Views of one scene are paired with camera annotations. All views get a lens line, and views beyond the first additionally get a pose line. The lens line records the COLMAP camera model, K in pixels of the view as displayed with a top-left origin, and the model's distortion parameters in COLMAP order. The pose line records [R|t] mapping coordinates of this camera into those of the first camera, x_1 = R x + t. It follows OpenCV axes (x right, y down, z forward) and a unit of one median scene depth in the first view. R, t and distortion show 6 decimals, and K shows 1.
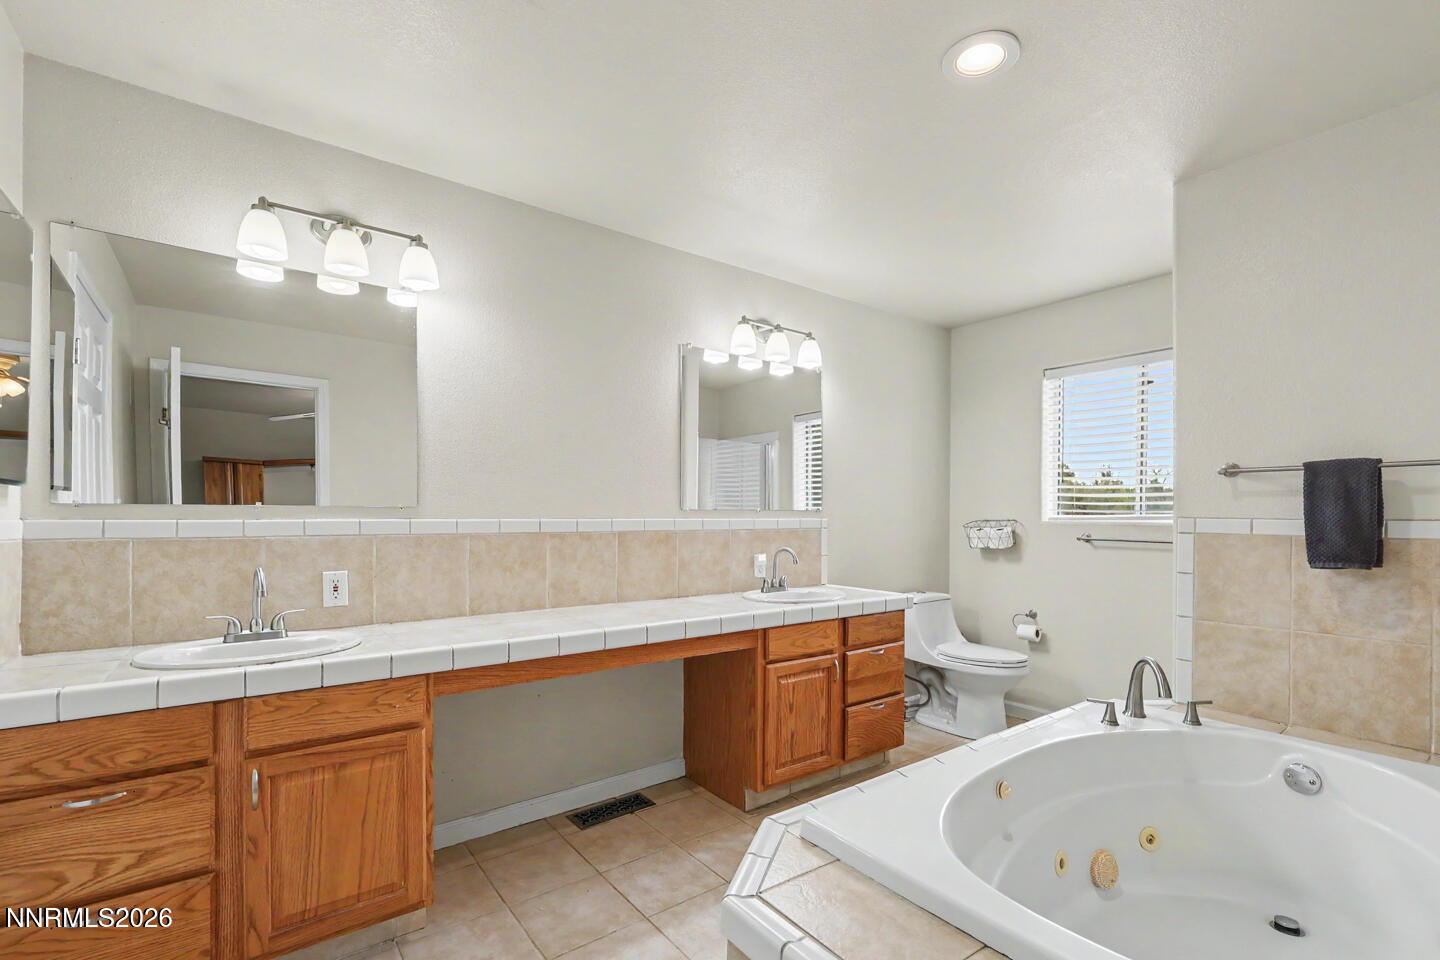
lens RADIAL K [[631.0, 0, 716.3], [0, 631.0, 518.6], [0, 0, 1]] dist [-0.001070, -0.000315]
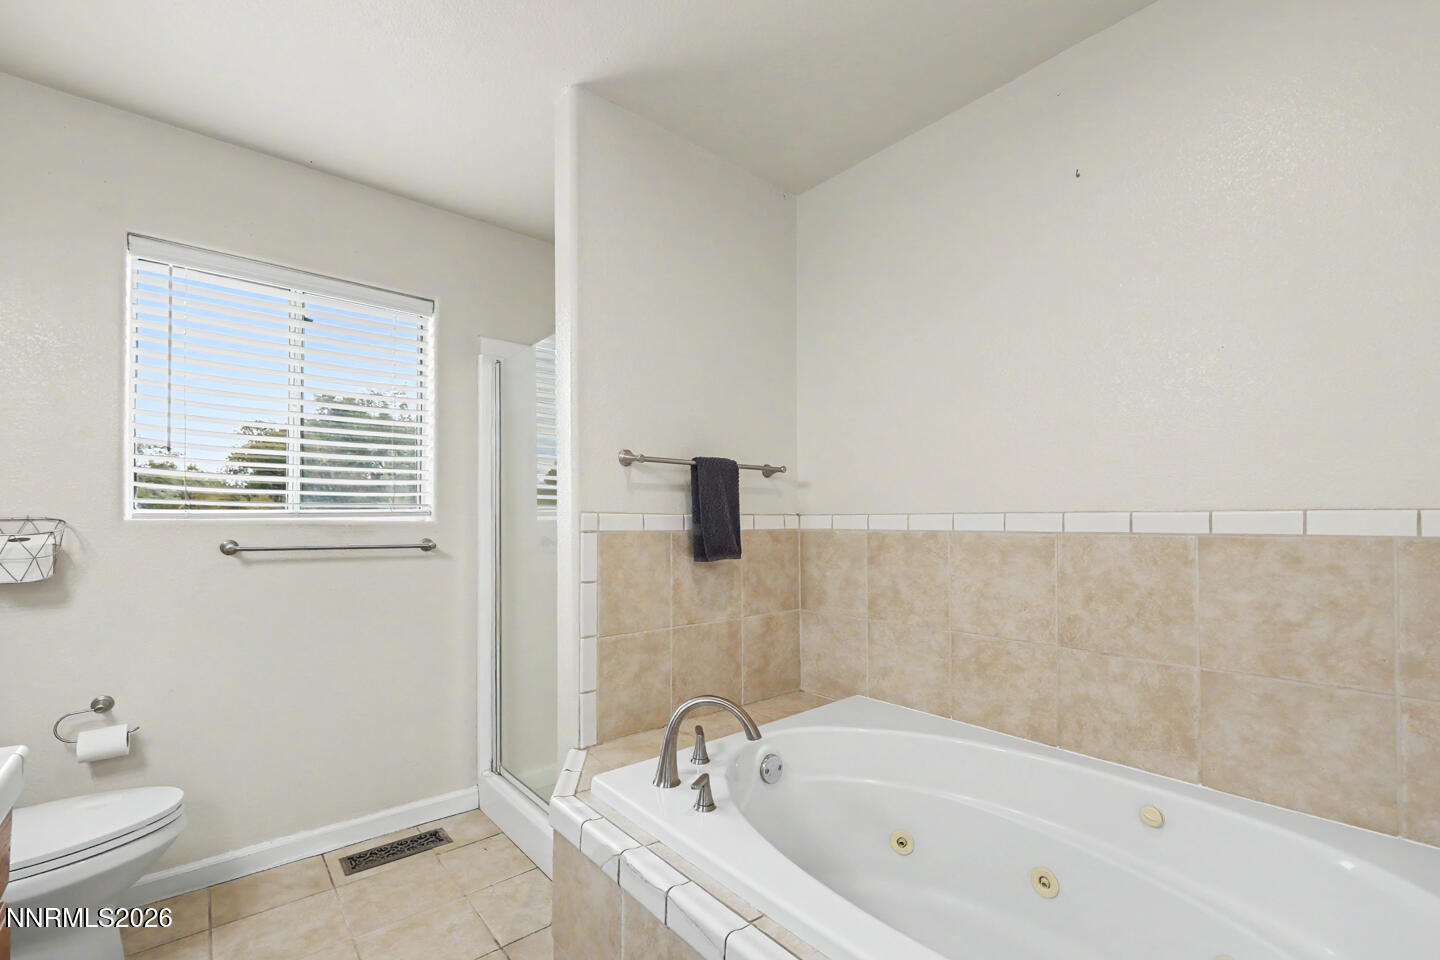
lens RADIAL K [[631.0, 0, 738.0], [0, 631.0, 511.4], [0, 0, 1]] dist [-0.001070, -0.000315]
pose [[-0.069196, 0.003464, 0.997597, -0.070656], [0.004126, 0.999986, -0.003186, 0.000289], [-0.997595, 0.003896, -0.069209, 0.912008]]
